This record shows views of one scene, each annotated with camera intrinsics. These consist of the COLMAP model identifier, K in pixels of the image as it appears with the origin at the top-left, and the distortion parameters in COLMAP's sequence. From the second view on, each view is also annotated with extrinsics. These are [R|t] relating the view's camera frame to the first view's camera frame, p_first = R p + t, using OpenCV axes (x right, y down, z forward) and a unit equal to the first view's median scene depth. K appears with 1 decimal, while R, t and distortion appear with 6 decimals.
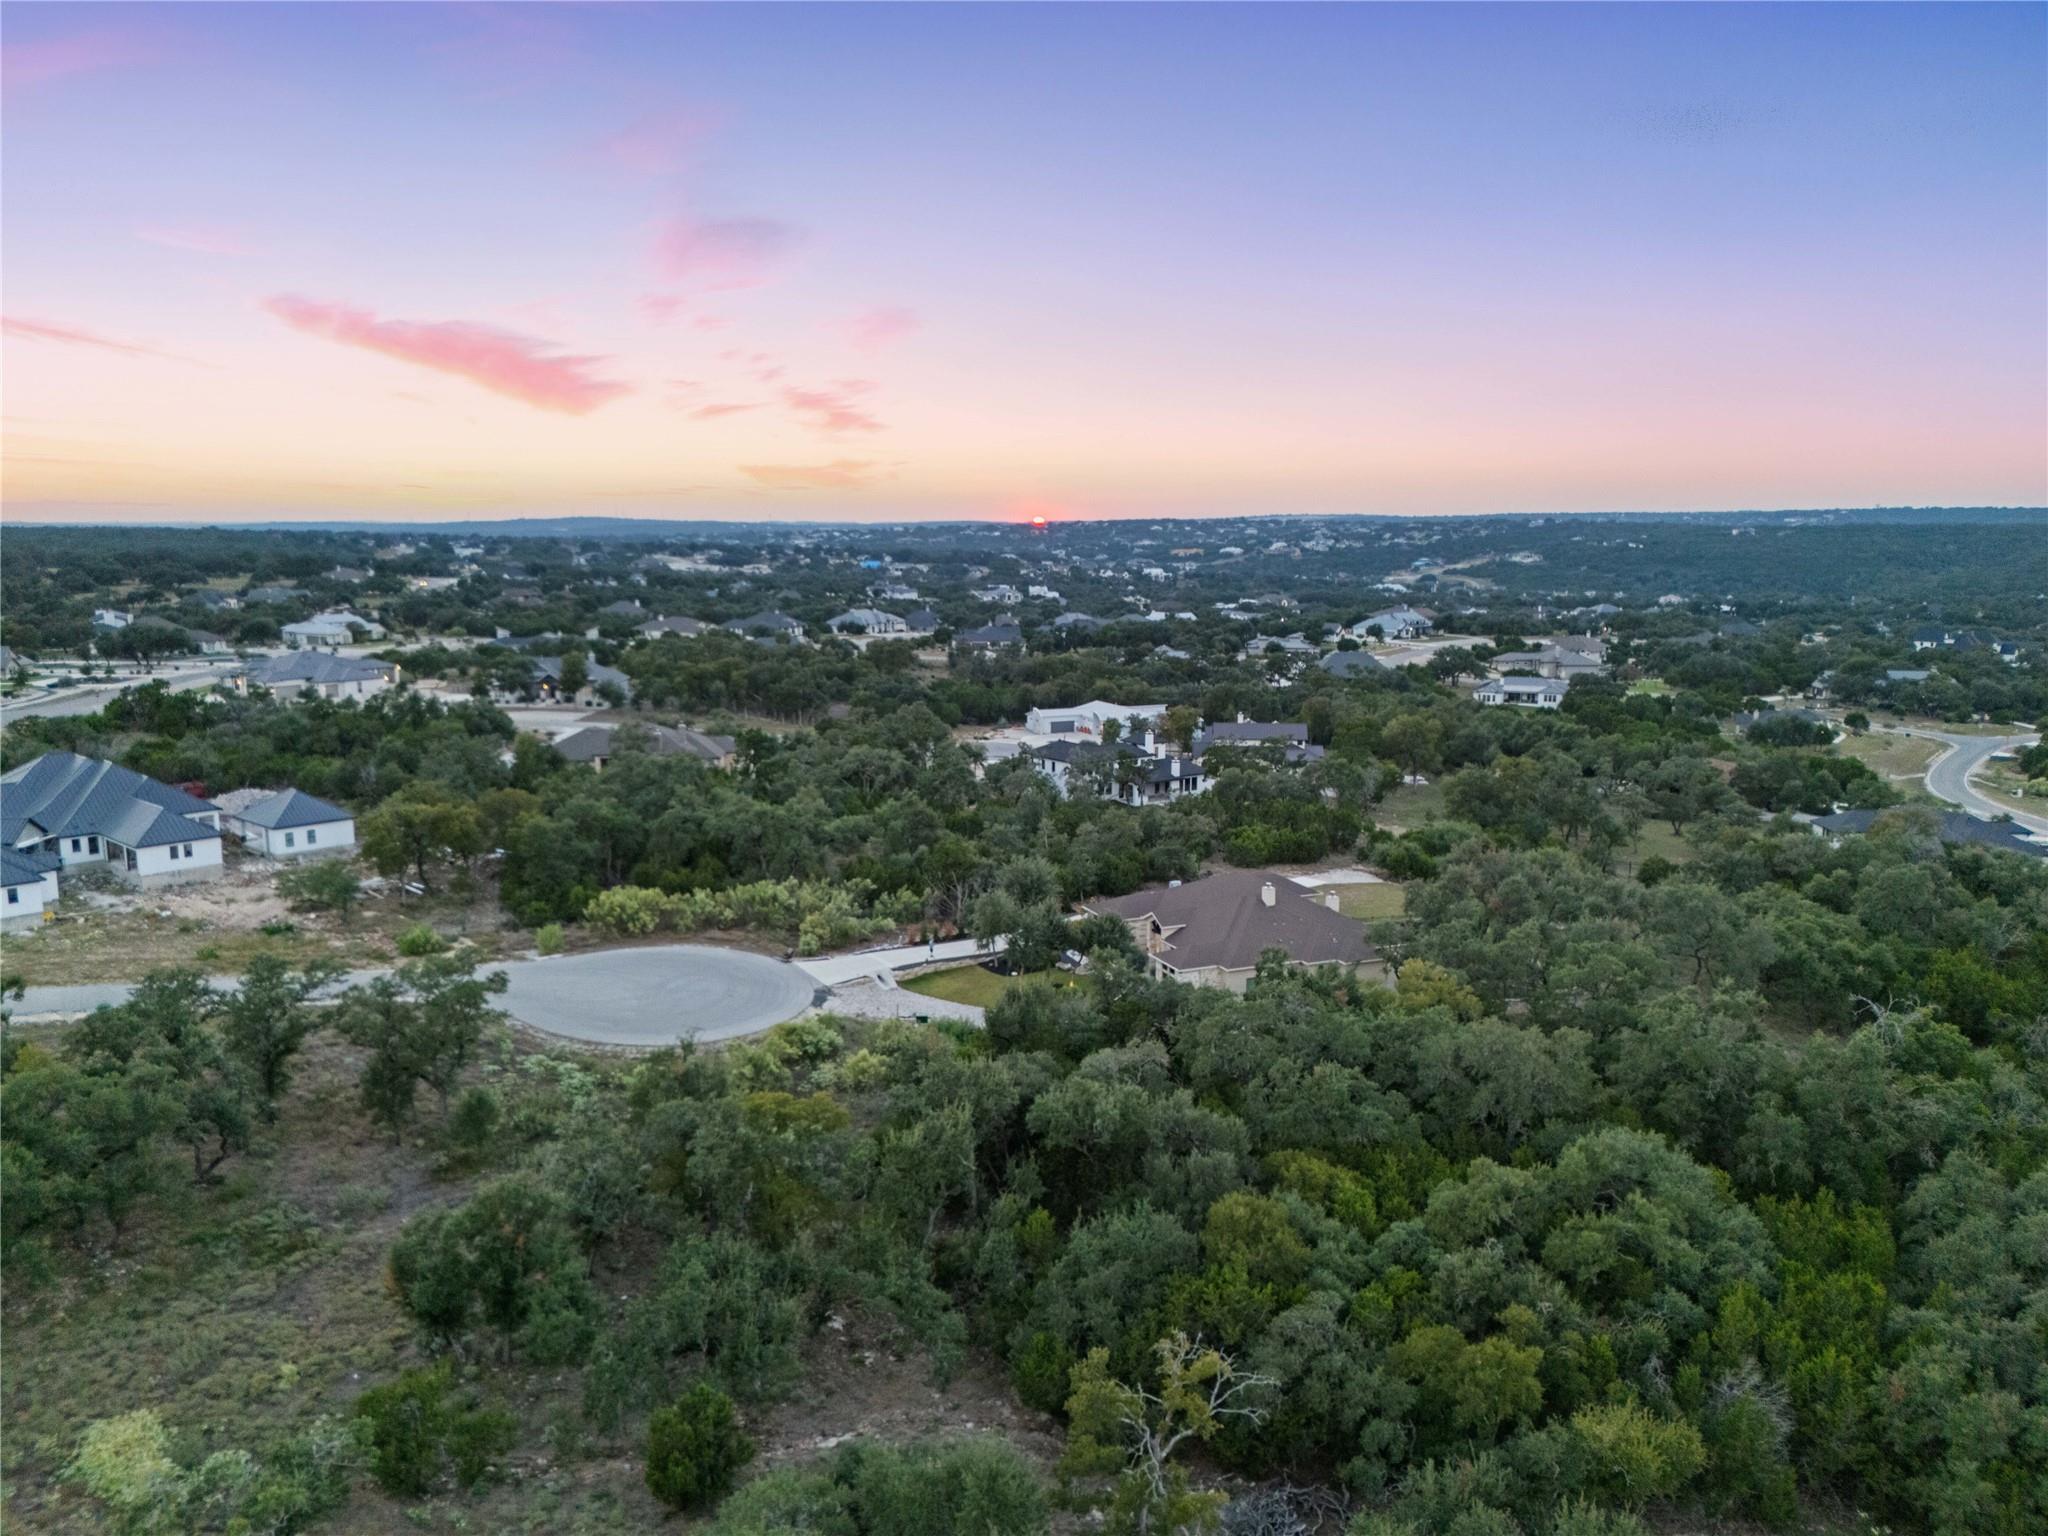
lens RADIAL K [[1475.0, 0, 1024.0], [0, 1475.0, 768.0], [0, 0, 1]] dist [0.065821, -0.079845]
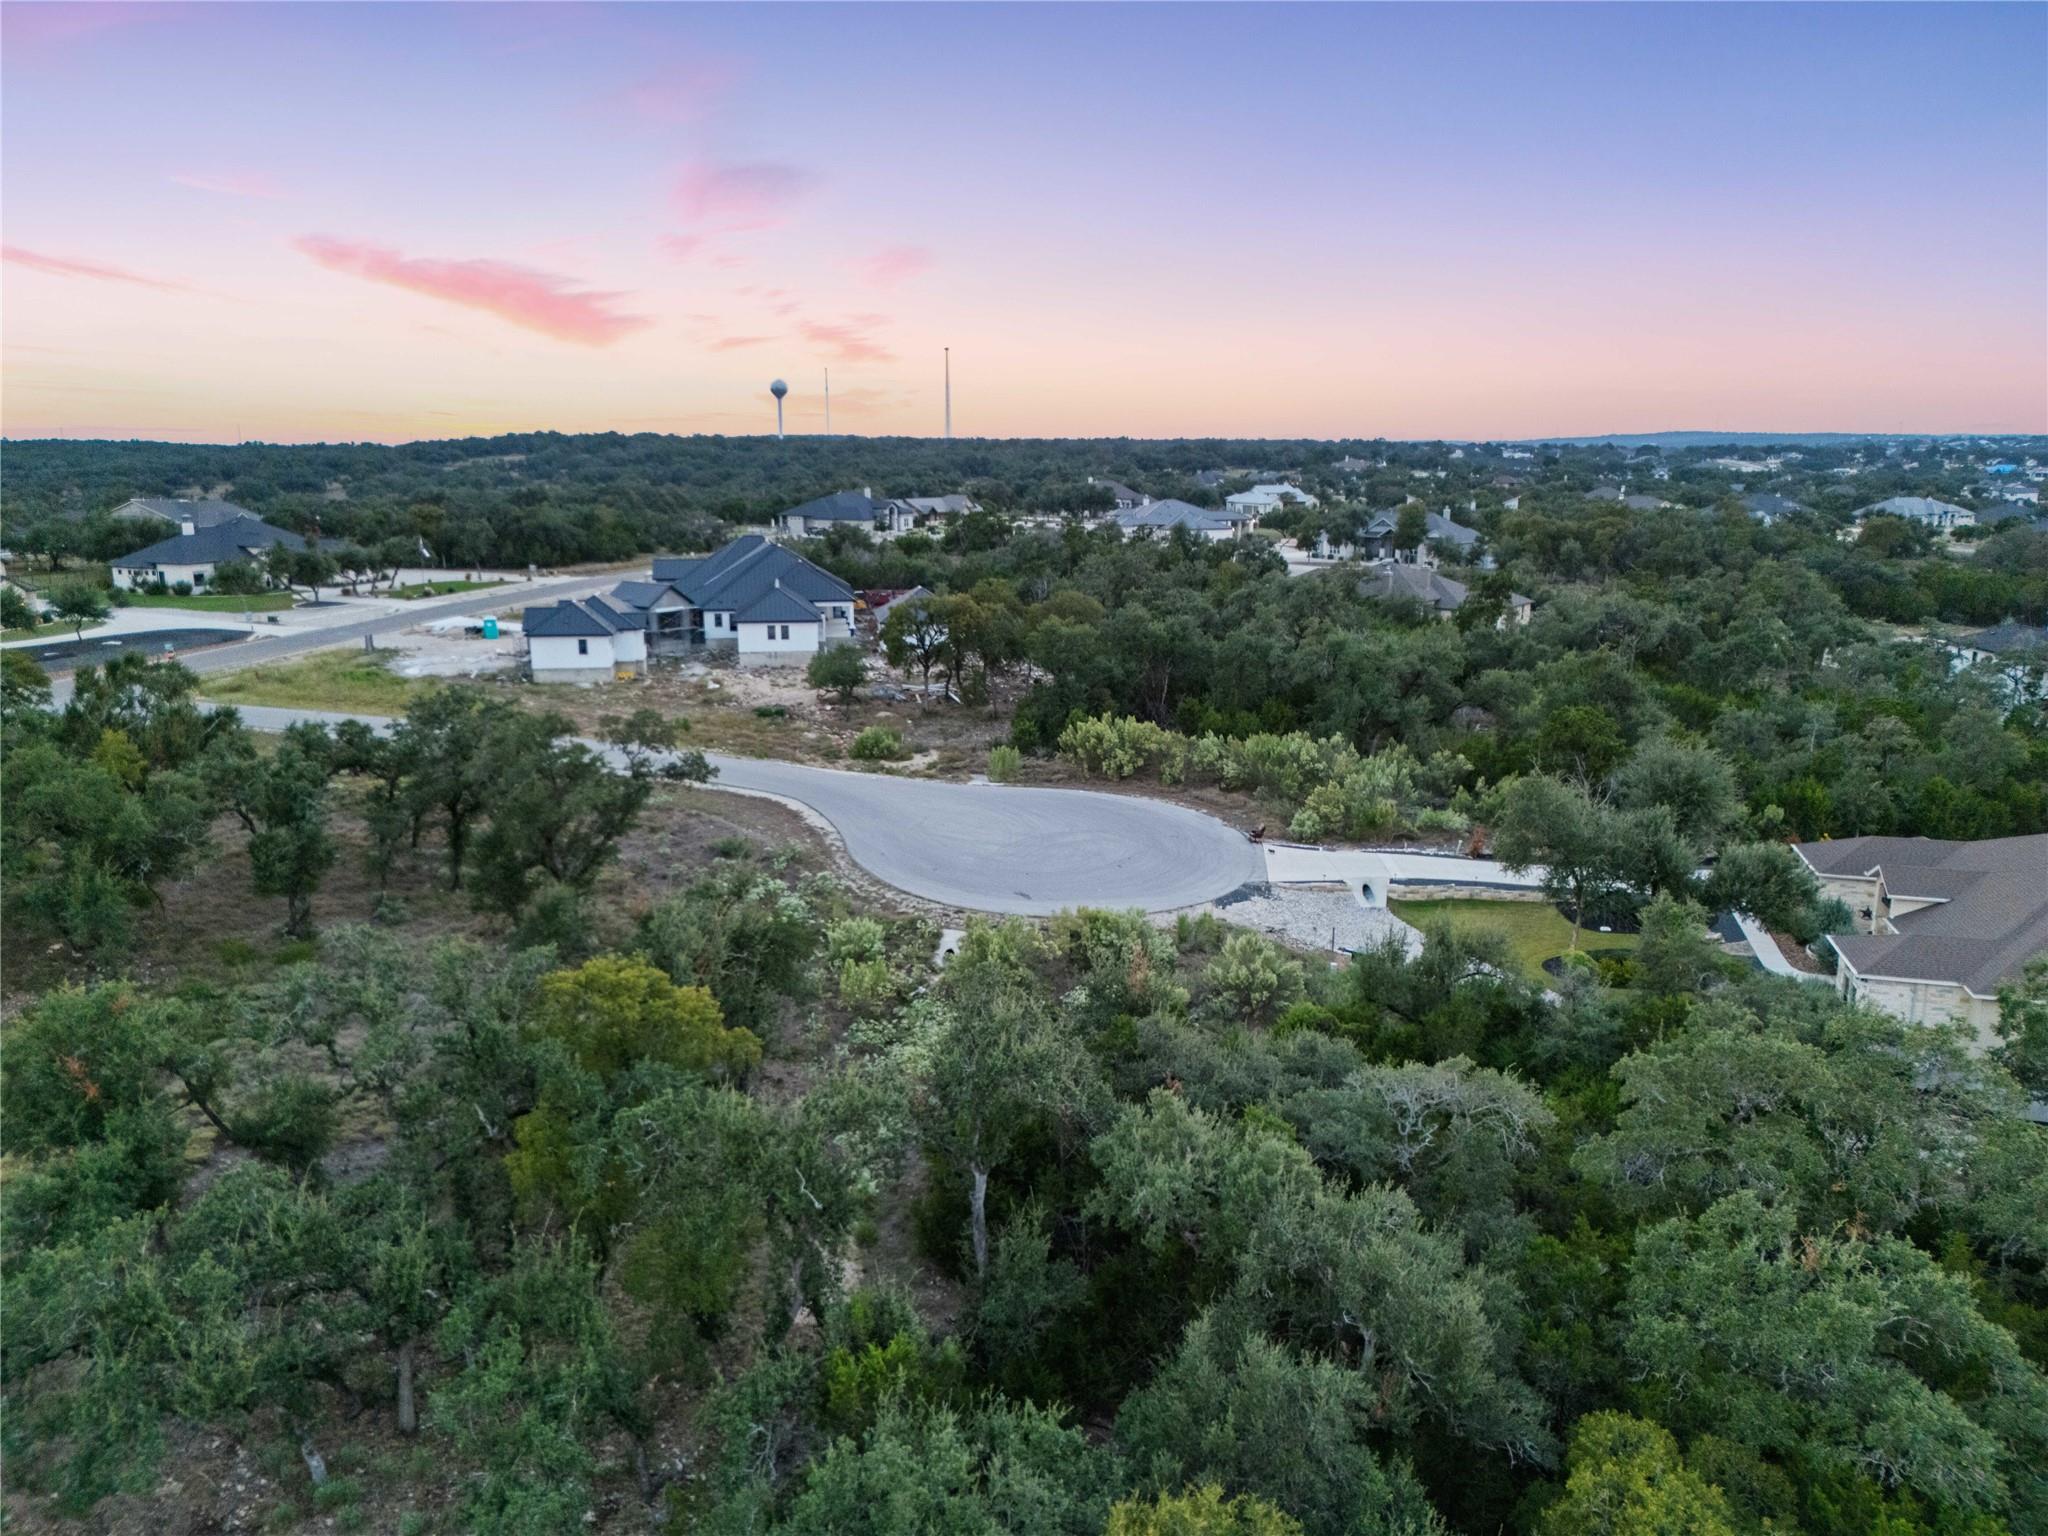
lens RADIAL K [[1475.0, 0, 1024.0], [0, 1475.0, 768.0], [0, 0, 1]] dist [0.065821, -0.079845]
pose [[0.765452, 0.131944, -0.629820, 0.170490], [-0.100698, 0.991255, 0.085279, 0.047503], [0.635565, -0.001856, 0.772045, 0.387619]]
